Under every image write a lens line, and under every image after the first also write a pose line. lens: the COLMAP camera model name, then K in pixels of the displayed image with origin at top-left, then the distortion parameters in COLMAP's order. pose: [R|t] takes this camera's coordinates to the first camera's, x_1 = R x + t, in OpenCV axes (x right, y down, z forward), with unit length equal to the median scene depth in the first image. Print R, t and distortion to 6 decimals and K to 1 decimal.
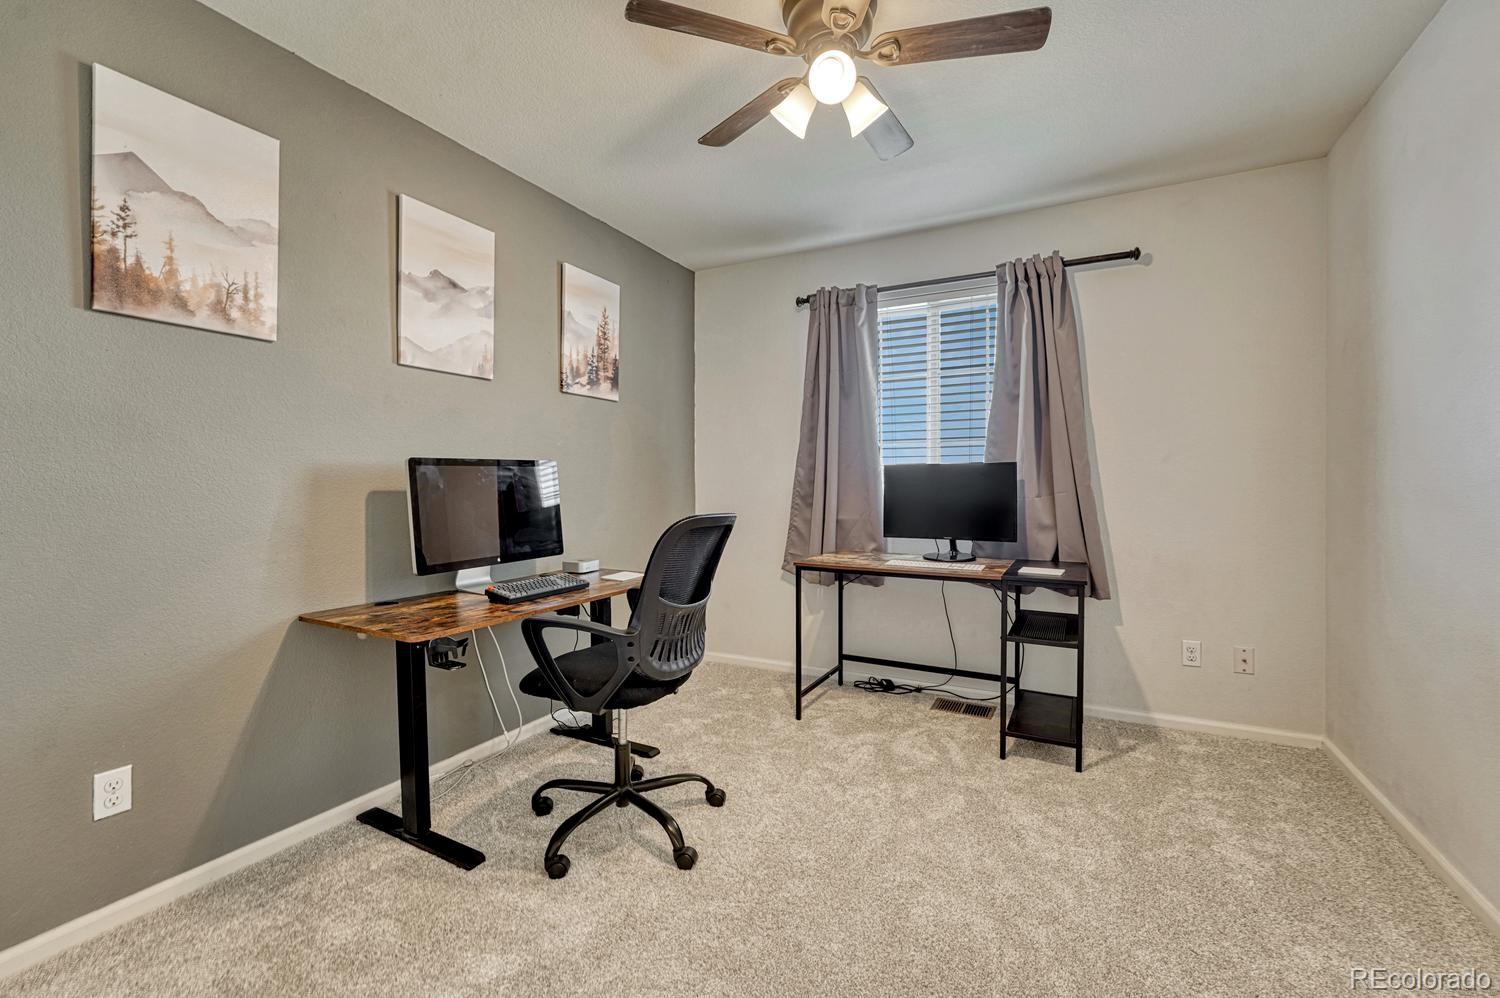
lens RADIAL K [[642.6, 0, 752.9], [0, 642.6, 488.0], [0, 0, 1]] dist [-0.003170, -0.000848]
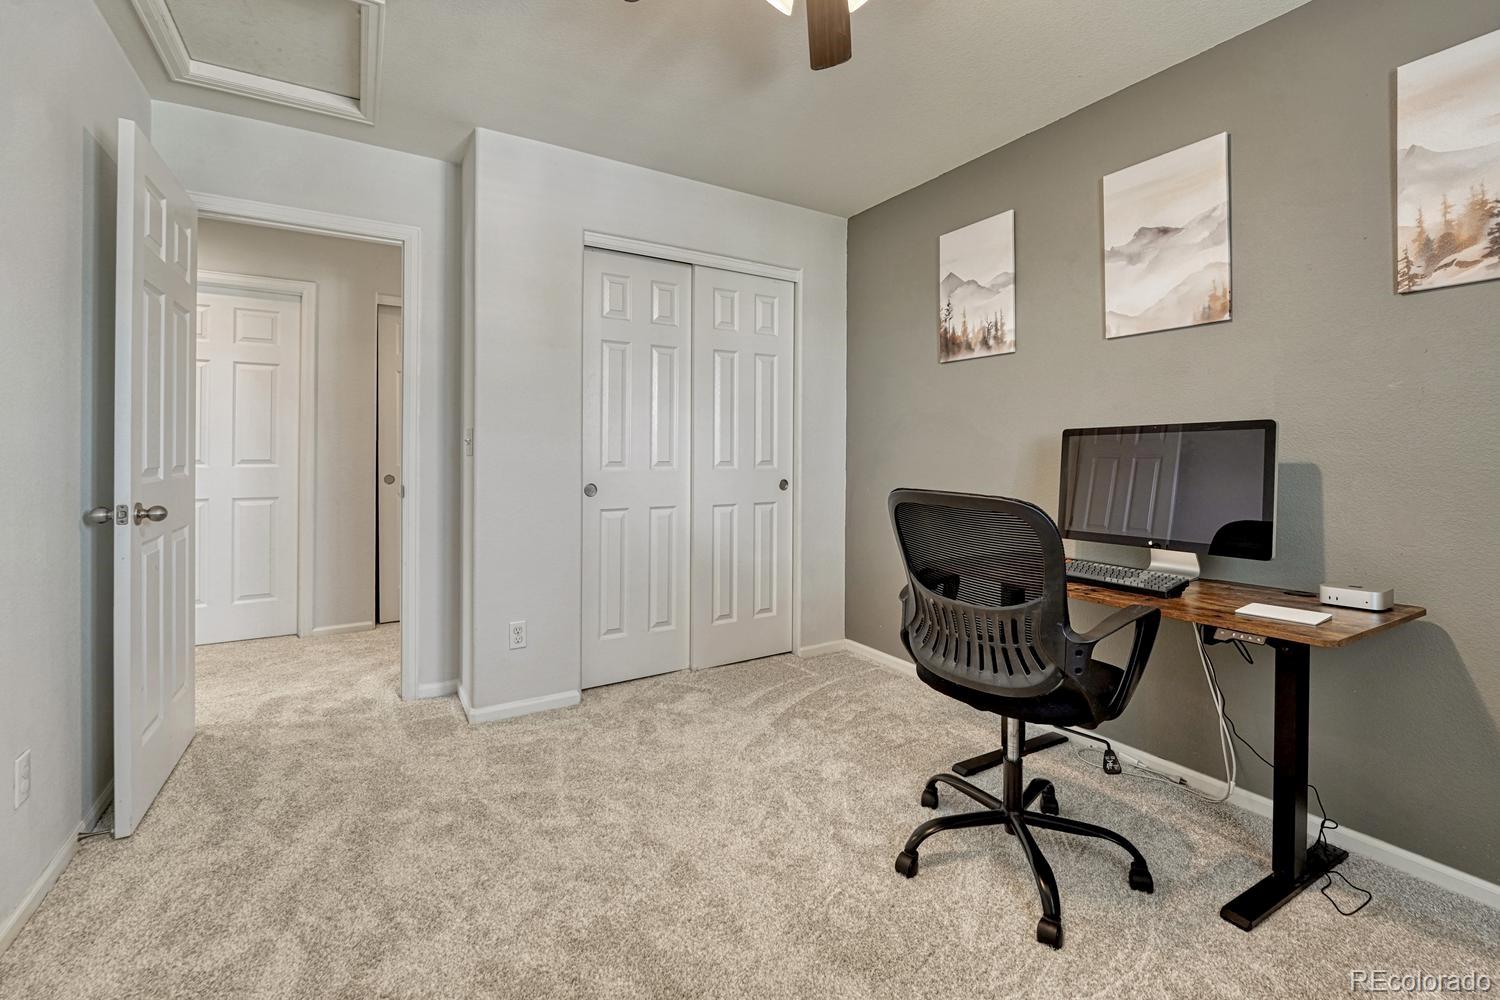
lens RADIAL K [[635.8, 0, 751.5], [0, 635.8, 454.7], [0, 0, 1]] dist [0.000763, 0.000335]
pose [[-0.504892, -0.002682, -0.863178, 0.664998], [-0.009265, 0.999954, 0.002312, -0.002181], [0.863133, 0.009165, -0.504894, 1.078220]]
